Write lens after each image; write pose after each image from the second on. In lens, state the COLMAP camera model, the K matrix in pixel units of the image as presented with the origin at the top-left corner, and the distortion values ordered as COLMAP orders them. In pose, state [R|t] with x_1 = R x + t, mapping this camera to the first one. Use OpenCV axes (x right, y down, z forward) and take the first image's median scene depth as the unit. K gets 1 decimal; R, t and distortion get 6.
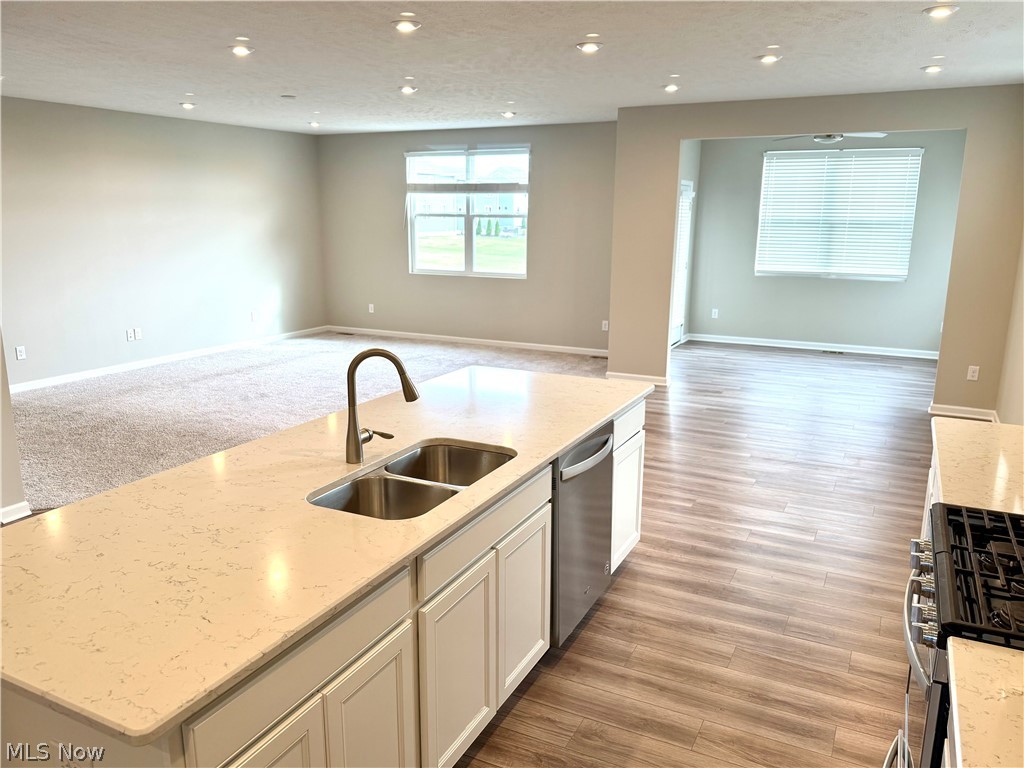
lens RADIAL K [[779.5, 0, 495.0], [0, 779.5, 394.5], [0, 0, 1]] dist [0.091599, -0.102809]
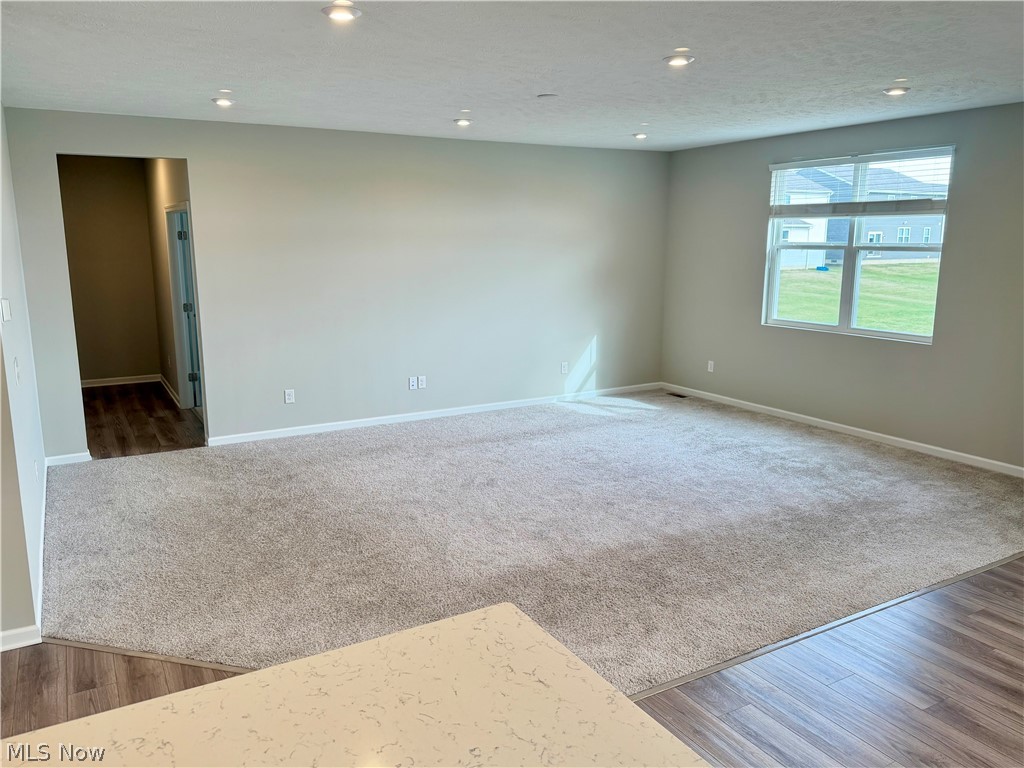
lens RADIAL K [[779.5, 0, 512.6], [0, 779.5, 377.0], [0, 0, 1]] dist [0.091599, -0.102809]
pose [[0.851581, 0.085754, -0.517162, 0.090691], [-0.114339, 0.993162, -0.023592, -0.070568], [0.511602, 0.079223, 0.855562, 0.283990]]
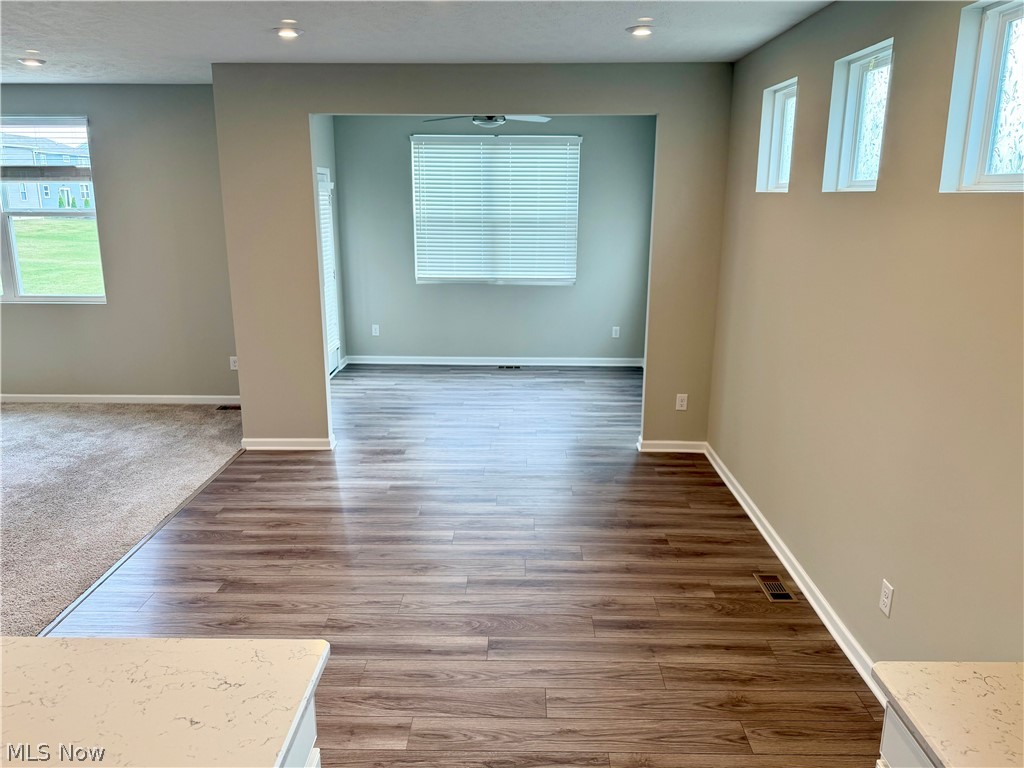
lens RADIAL K [[779.5, 0, 508.1], [0, 779.5, 383.7], [0, 0, 1]] dist [0.091599, -0.102809]
pose [[0.894005, -0.110504, 0.434216, 0.047847], [0.106014, 0.993761, 0.034632, -0.067582], [-0.435334, 0.015072, 0.900143, 0.224850]]
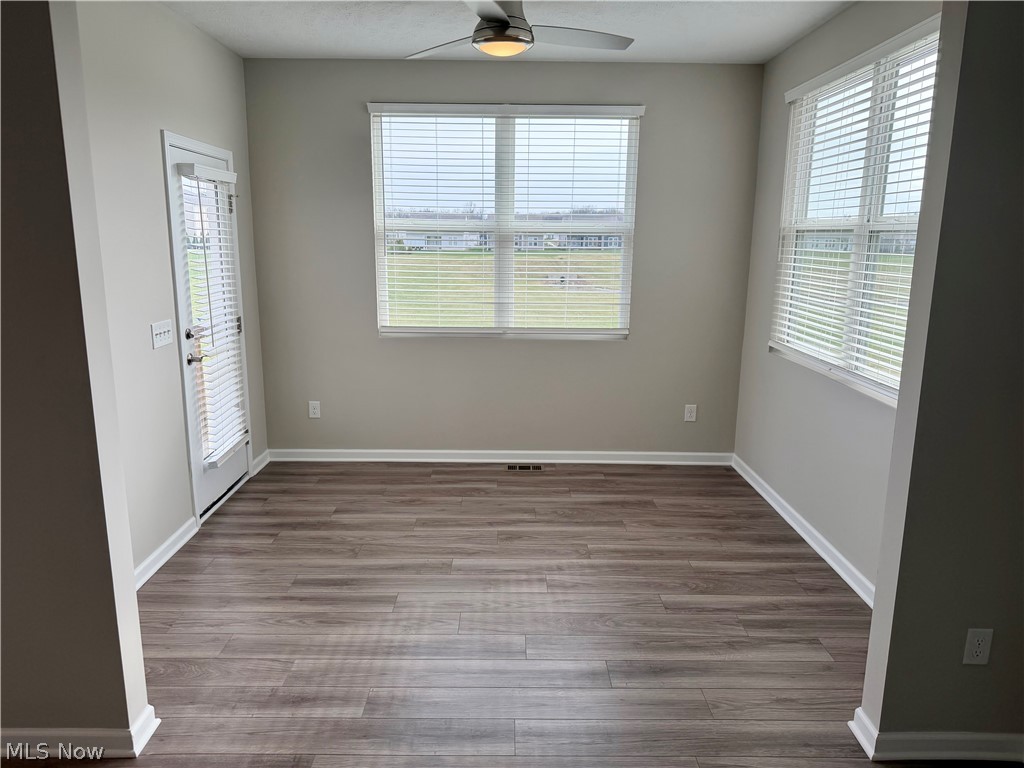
lens RADIAL K [[716.8, 0, 513.0], [0, 716.8, 381.0], [0, 0, 1]] dist [-0.002831, -0.000503]
pose [[0.881896, -0.093175, 0.462144, 0.197513], [0.105532, 0.994416, -0.000895, -0.118648], [-0.459480, 0.049560, 0.886804, 0.568688]]
